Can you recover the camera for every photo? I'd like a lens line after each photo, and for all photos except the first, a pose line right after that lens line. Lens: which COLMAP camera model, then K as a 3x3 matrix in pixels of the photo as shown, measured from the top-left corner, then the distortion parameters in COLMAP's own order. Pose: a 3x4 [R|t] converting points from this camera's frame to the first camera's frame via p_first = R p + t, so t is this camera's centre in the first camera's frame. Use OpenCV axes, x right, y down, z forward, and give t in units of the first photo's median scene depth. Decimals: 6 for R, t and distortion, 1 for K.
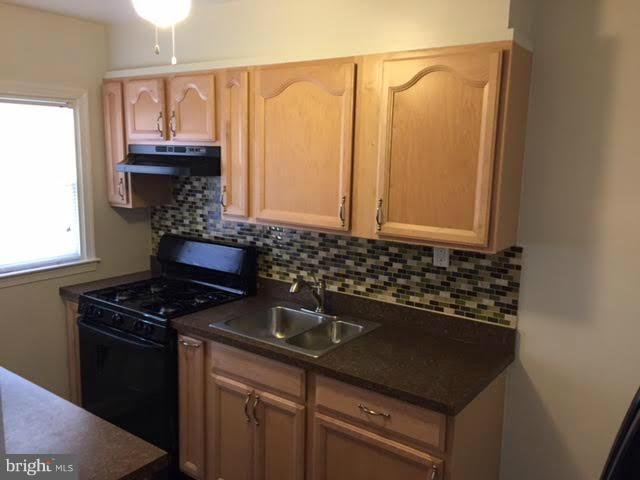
lens RADIAL K [[555.1, 0, 324.0], [0, 555.1, 241.0], [0, 0, 1]] dist [0.054525, -0.006294]
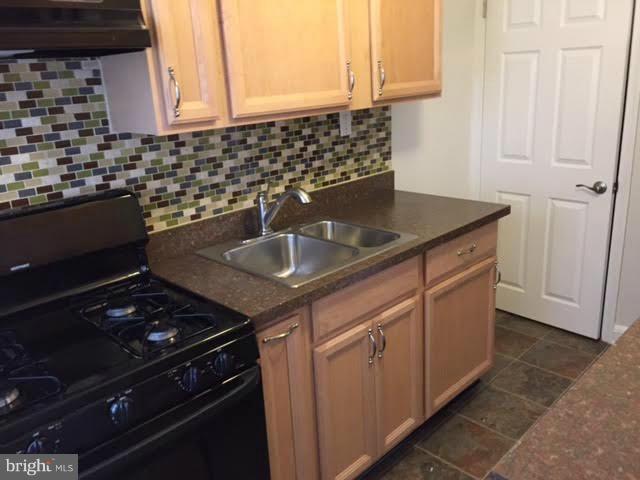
lens RADIAL K [[555.1, 0, 325.0], [0, 555.1, 242.4], [0, 0, 1]] dist [0.054525, -0.006294]
pose [[0.138174, -0.330786, 0.933536, -0.766845], [0.205416, 0.931652, 0.299715, -0.080198], [-0.968872, 0.150350, 0.196679, 0.821363]]
